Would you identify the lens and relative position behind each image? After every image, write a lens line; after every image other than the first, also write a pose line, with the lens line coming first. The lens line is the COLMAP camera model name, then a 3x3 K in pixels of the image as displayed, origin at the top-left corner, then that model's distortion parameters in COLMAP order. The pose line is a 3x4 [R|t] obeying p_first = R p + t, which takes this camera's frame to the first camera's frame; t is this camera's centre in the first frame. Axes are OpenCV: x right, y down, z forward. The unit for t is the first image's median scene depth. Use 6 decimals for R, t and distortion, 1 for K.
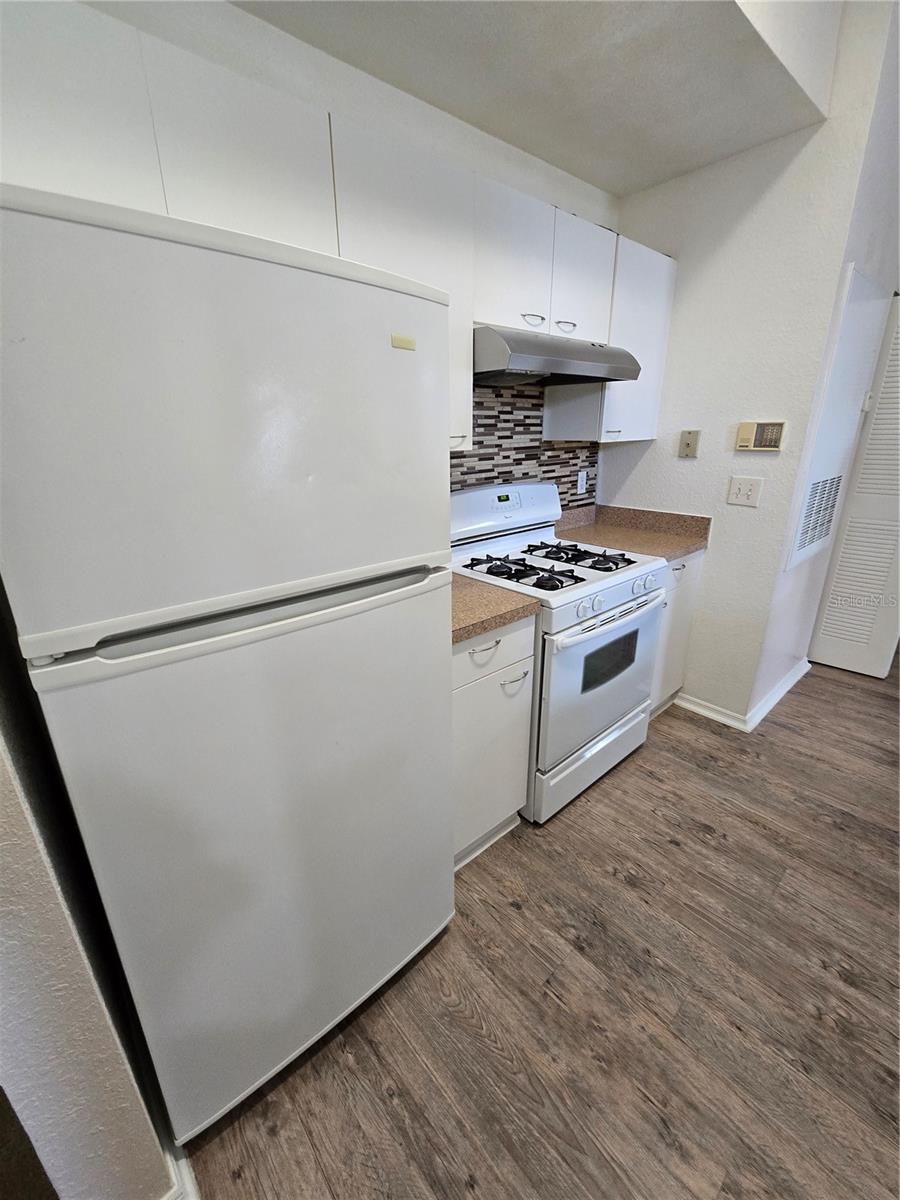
lens RADIAL K [[492.2, 0, 446.6], [0, 492.2, 597.6], [0, 0, 1]] dist [0.000395, 0.000029]
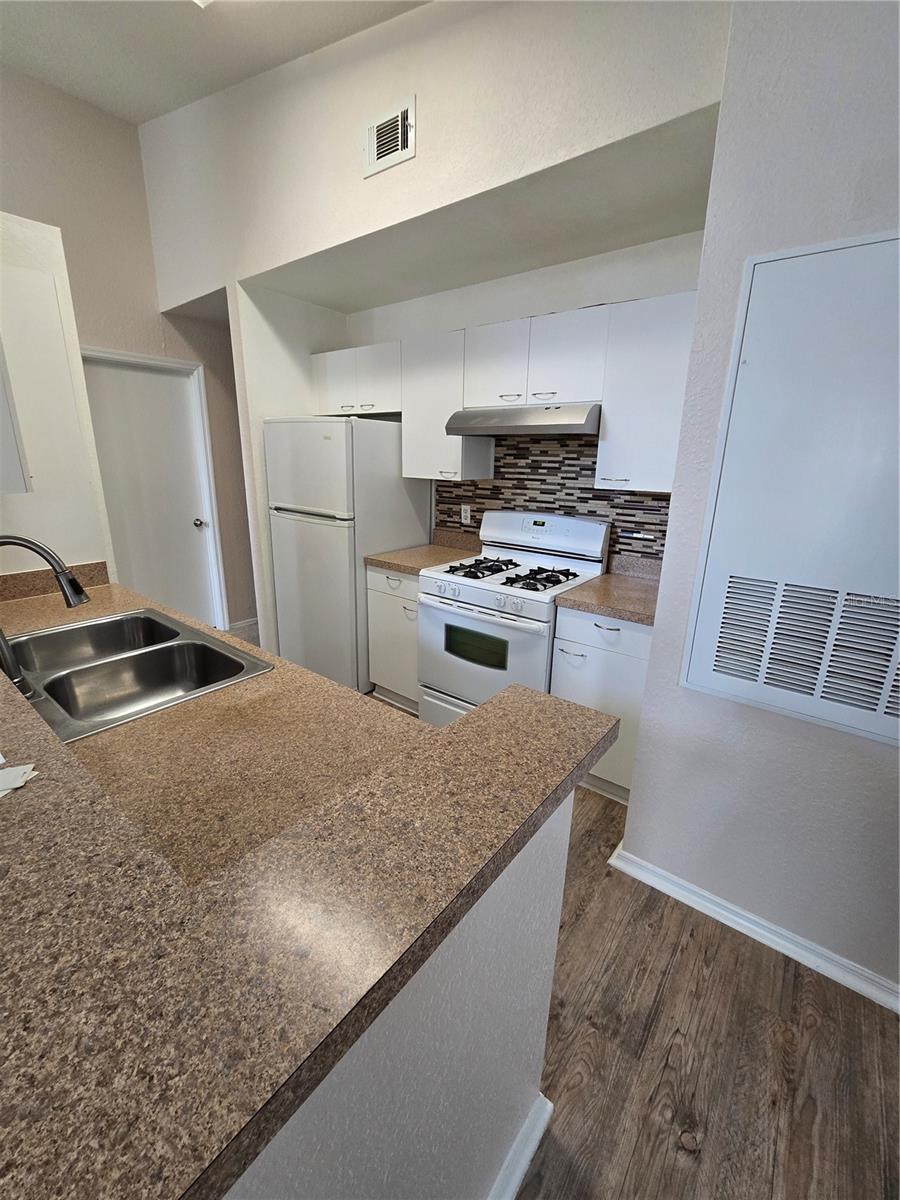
lens RADIAL K [[492.2, 0, 446.4], [0, 492.2, 600.7], [0, 0, 1]] dist [0.000395, 0.000029]
pose [[0.167099, 0.297382, -0.940022, 1.326021], [-0.341328, 0.911918, 0.227816, -0.223475], [0.924972, 0.282788, 0.253886, 0.492594]]
